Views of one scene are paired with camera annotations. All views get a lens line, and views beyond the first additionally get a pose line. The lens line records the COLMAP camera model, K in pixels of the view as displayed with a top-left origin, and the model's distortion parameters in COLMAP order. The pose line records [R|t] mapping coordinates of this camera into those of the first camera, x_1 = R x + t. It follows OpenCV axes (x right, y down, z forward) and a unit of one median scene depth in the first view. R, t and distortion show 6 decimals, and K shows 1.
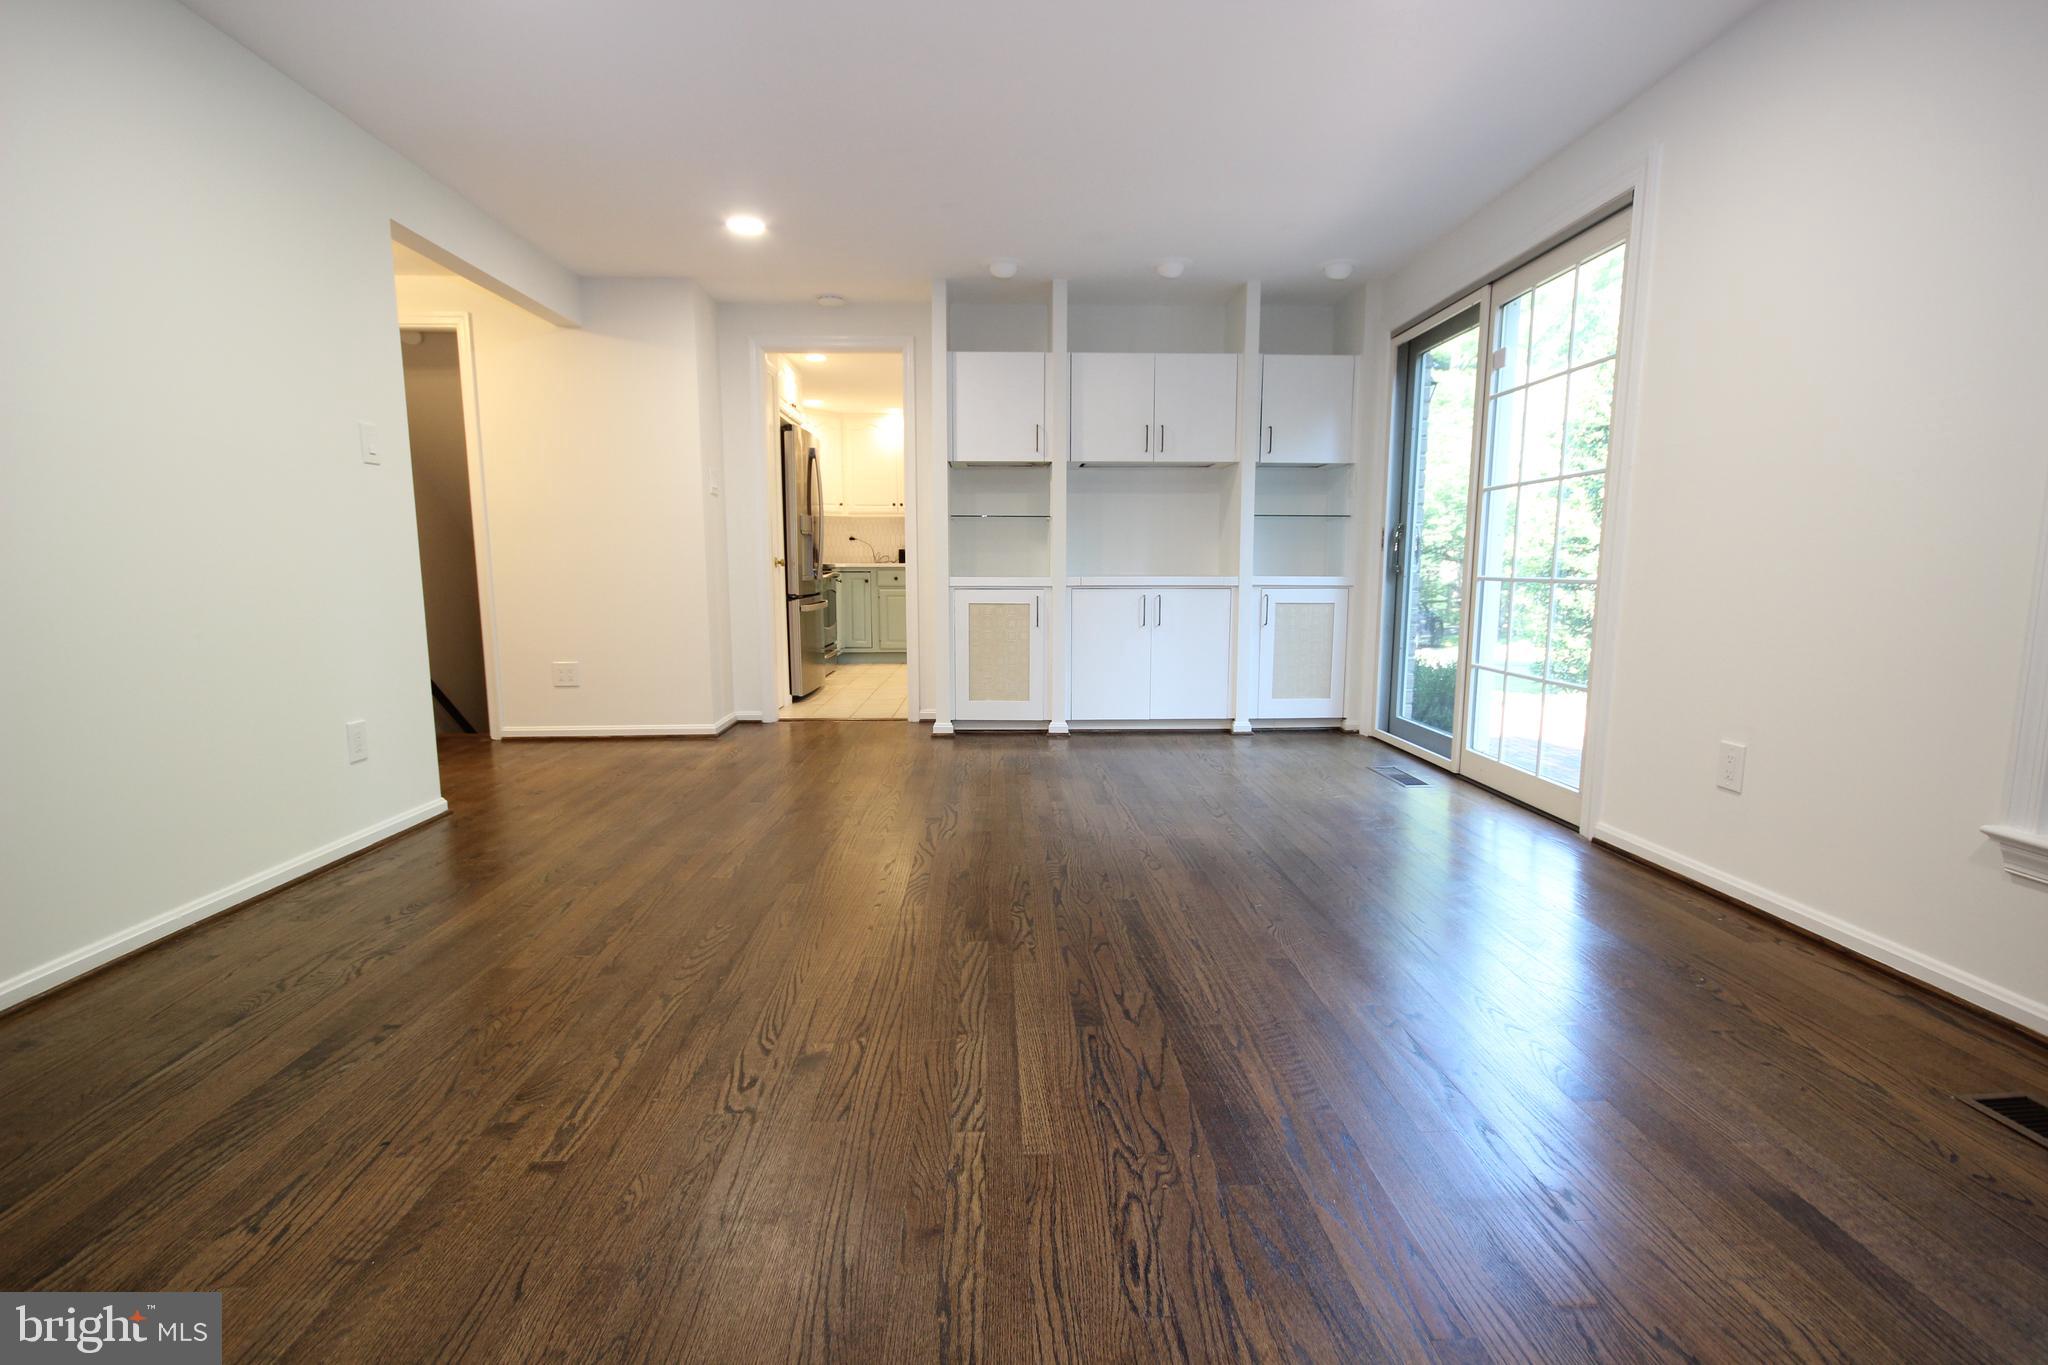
lens RADIAL K [[948.6, 0, 1028.6], [0, 948.6, 696.2], [0, 0, 1]] dist [-0.001224, 0.000474]
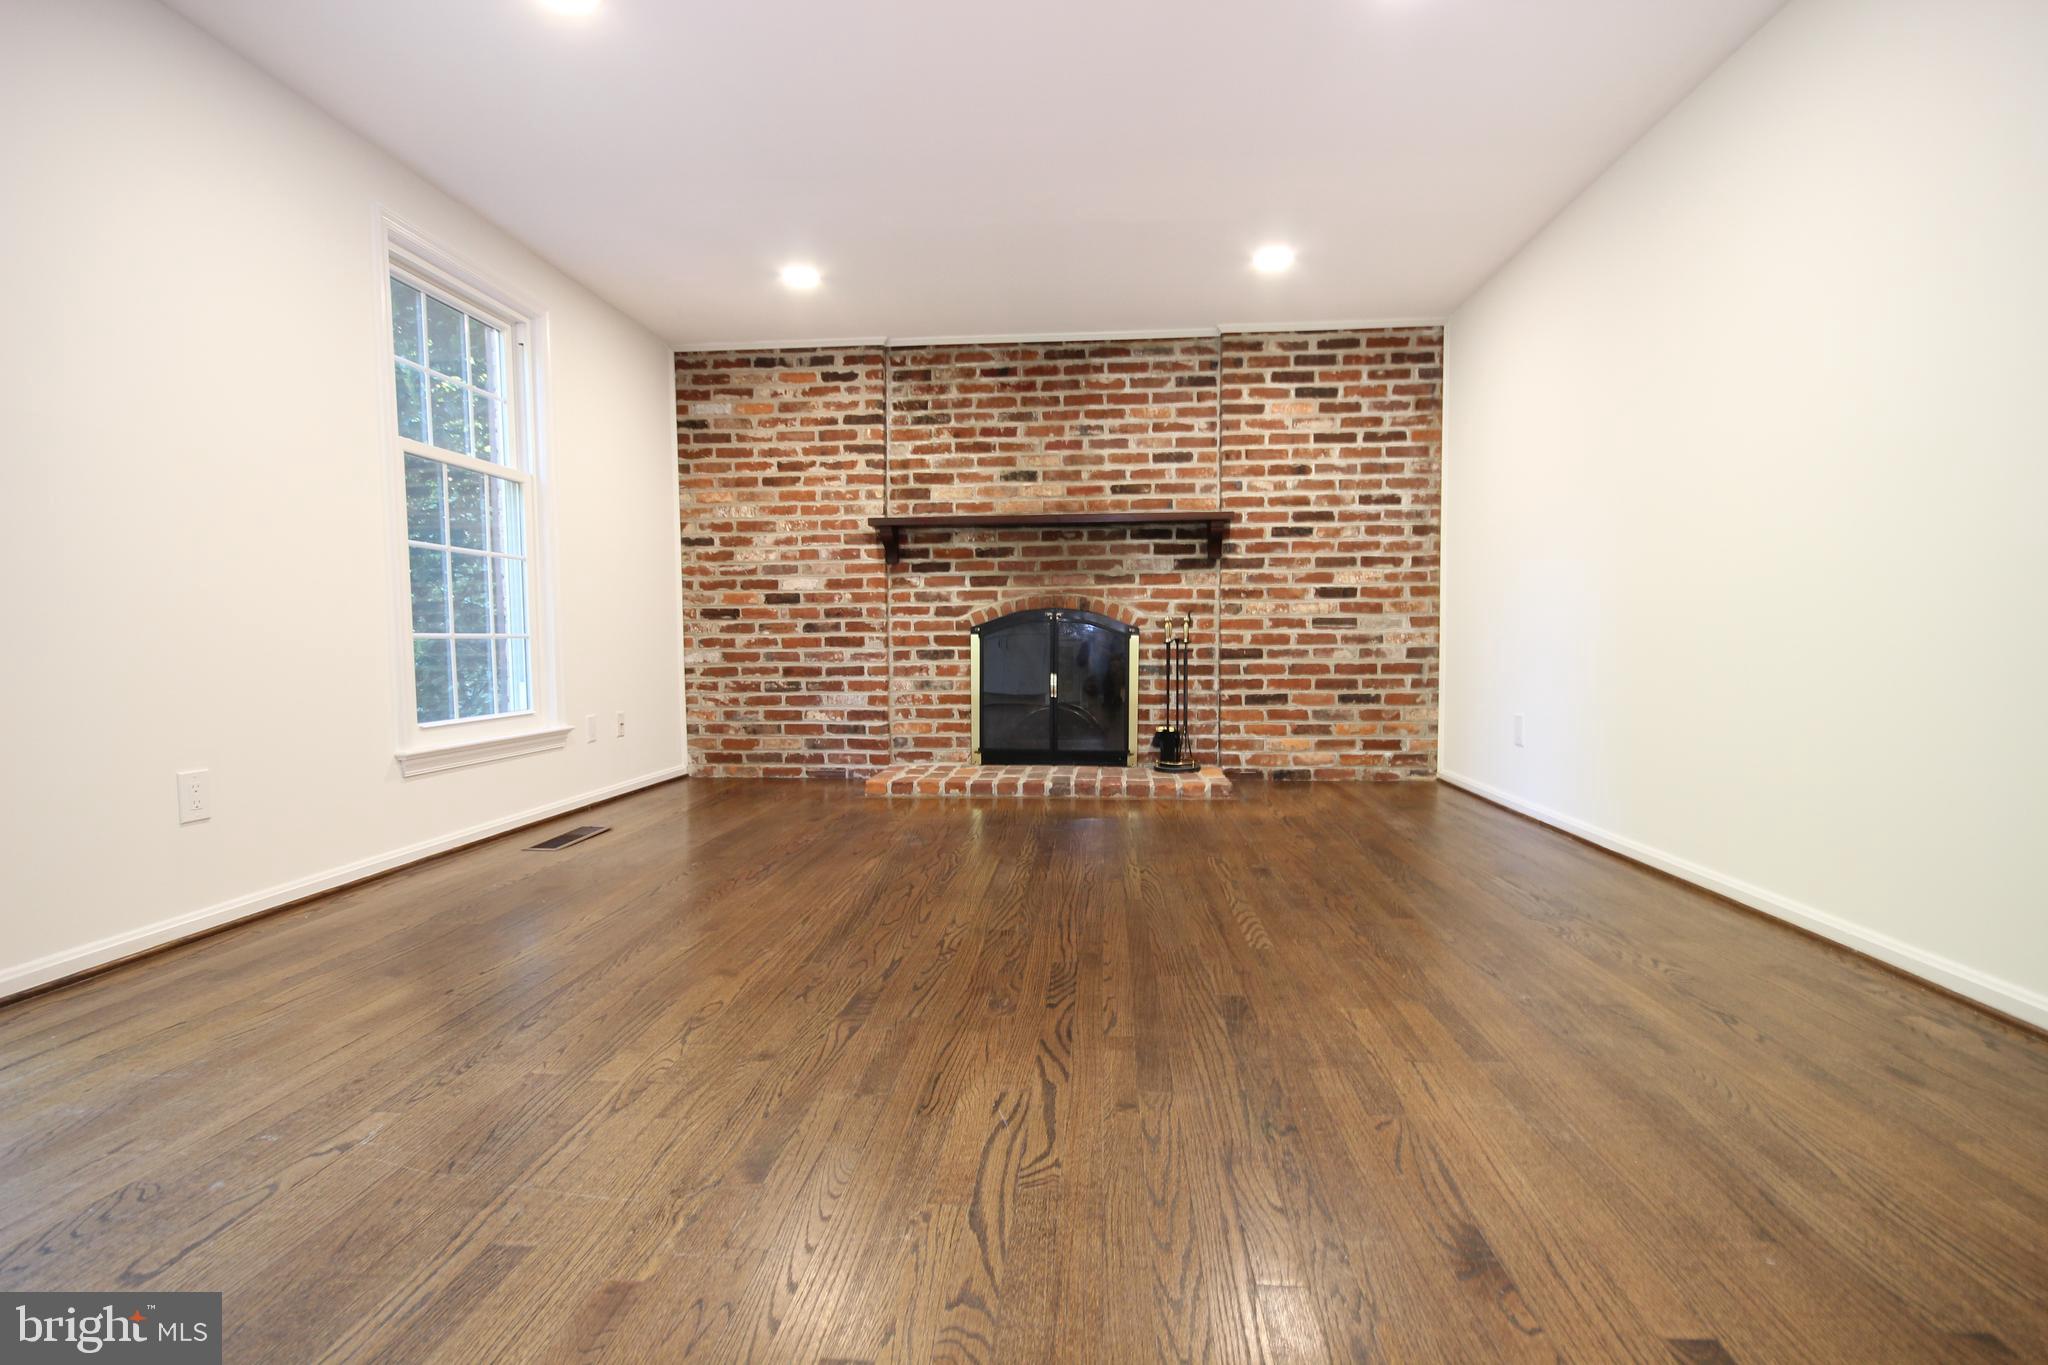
lens RADIAL K [[948.6, 0, 1028.6], [0, 948.6, 696.2], [0, 0, 1]] dist [-0.001224, 0.000474]
pose [[-0.992989, 0.005030, 0.118103, -0.192804], [0.028215, 0.980302, 0.195479, -0.183293], [-0.114793, 0.197441, -0.973571, 1.800630]]
